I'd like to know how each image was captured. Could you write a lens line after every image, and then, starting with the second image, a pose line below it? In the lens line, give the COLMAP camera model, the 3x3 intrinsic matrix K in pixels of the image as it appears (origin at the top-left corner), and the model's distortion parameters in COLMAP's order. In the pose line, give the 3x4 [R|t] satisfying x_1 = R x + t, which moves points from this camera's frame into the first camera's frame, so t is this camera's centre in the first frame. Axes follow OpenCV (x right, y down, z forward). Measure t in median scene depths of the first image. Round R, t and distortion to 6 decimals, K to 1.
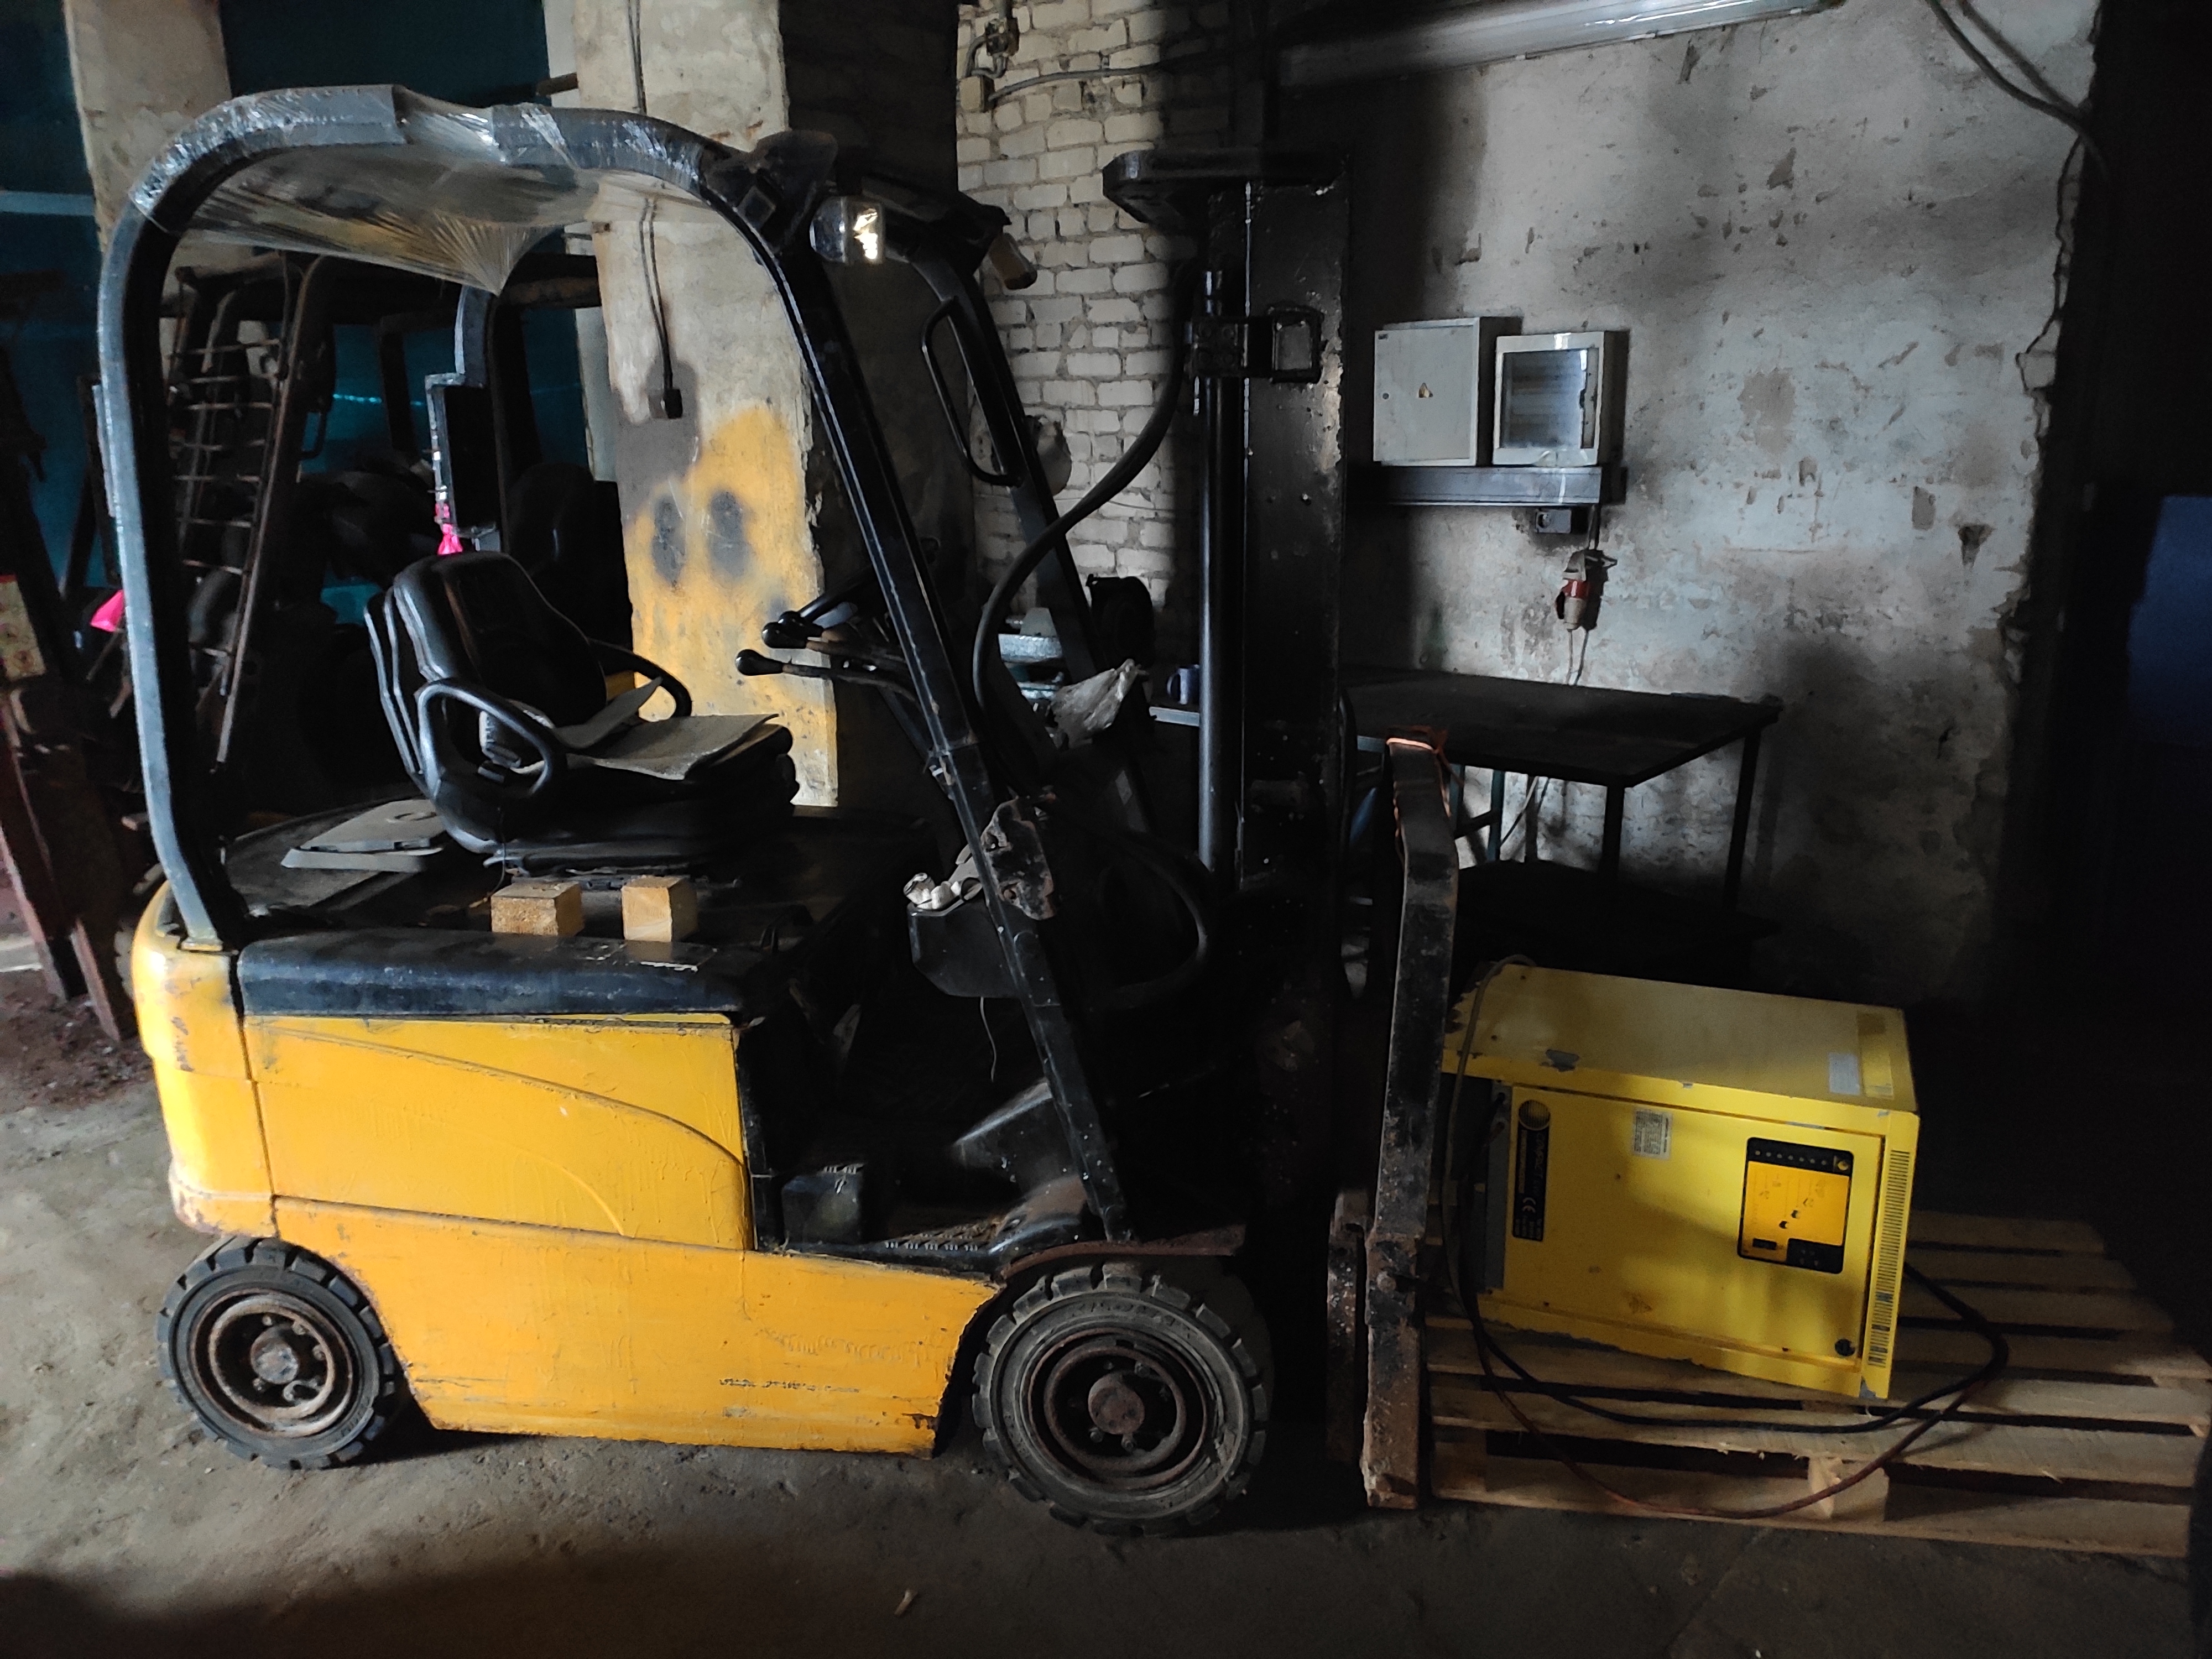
lens RADIAL K [[1653.4, 0, 1106.0], [0, 1653.4, 829.5], [0, 0, 1]] dist [0.121322, -0.166559]
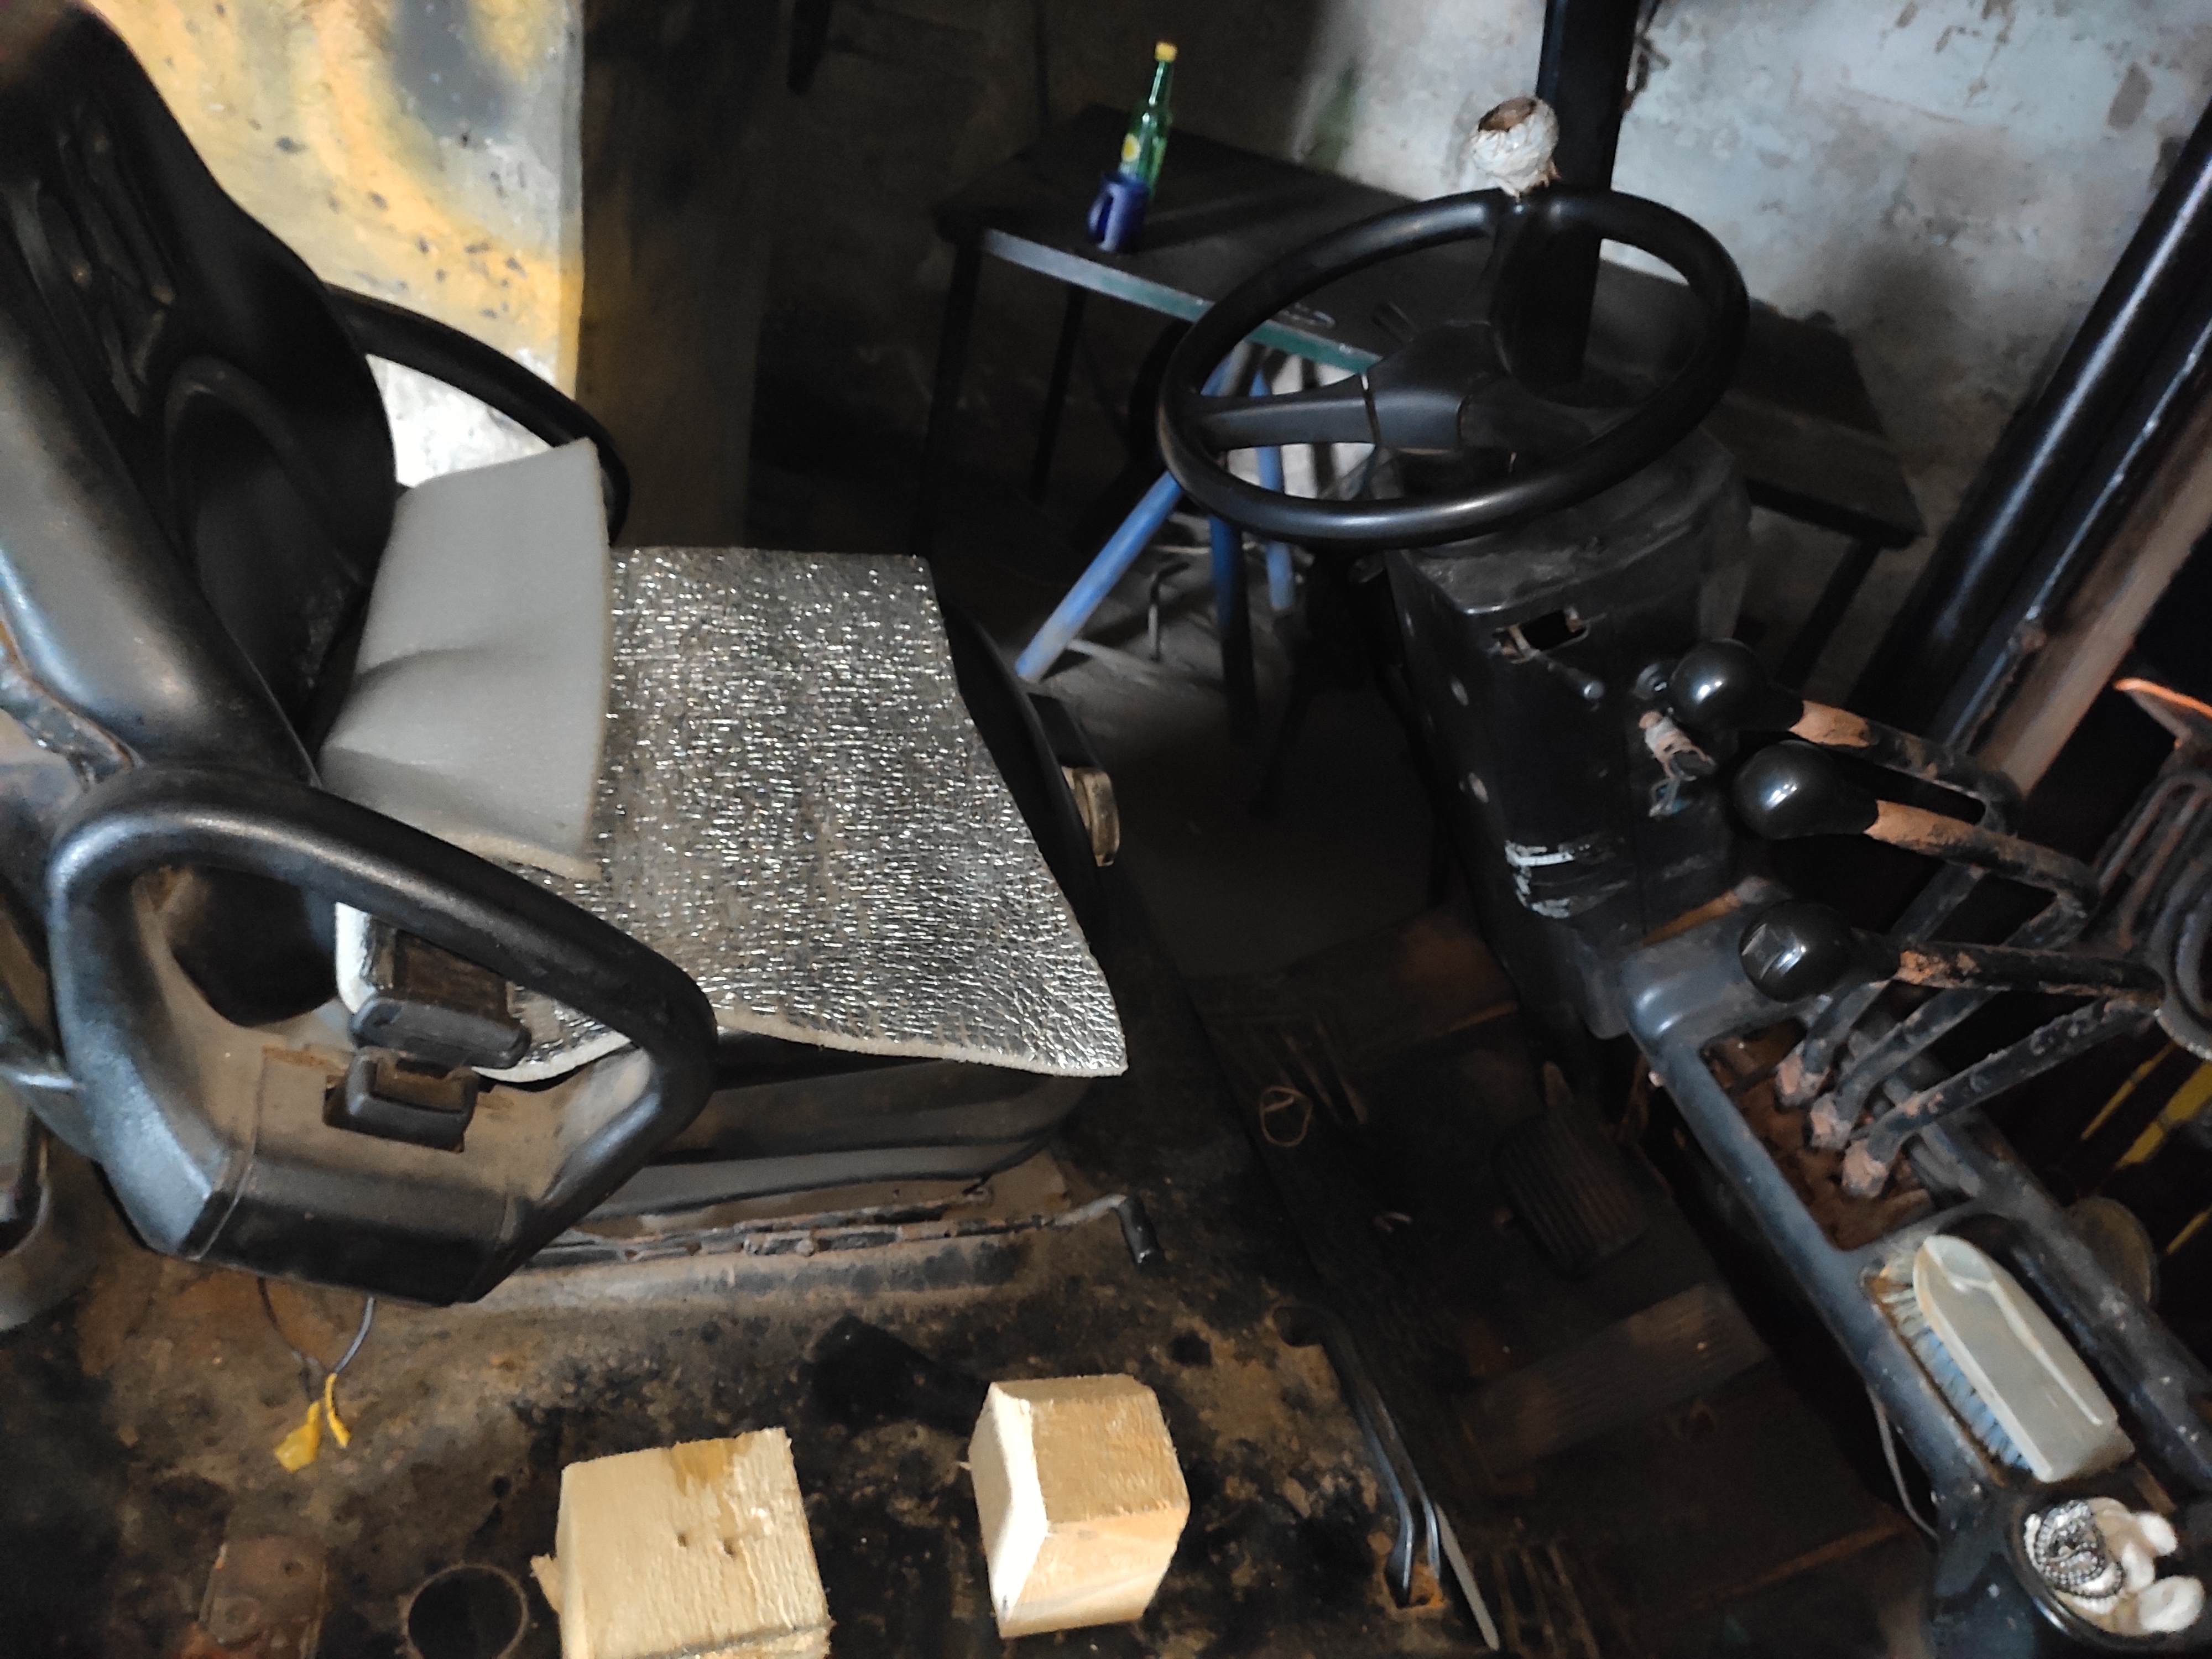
lens RADIAL K [[1705.6, 0, 1099.5], [0, 1705.6, 839.3], [0, 0, 1]] dist [-0.006008, -0.004984]
pose [[0.879914, -0.073231, 0.469455, -0.249568], [-0.127097, 0.915768, 0.381073, -0.115875], [-0.457818, -0.394977, 0.796490, 0.482243]]
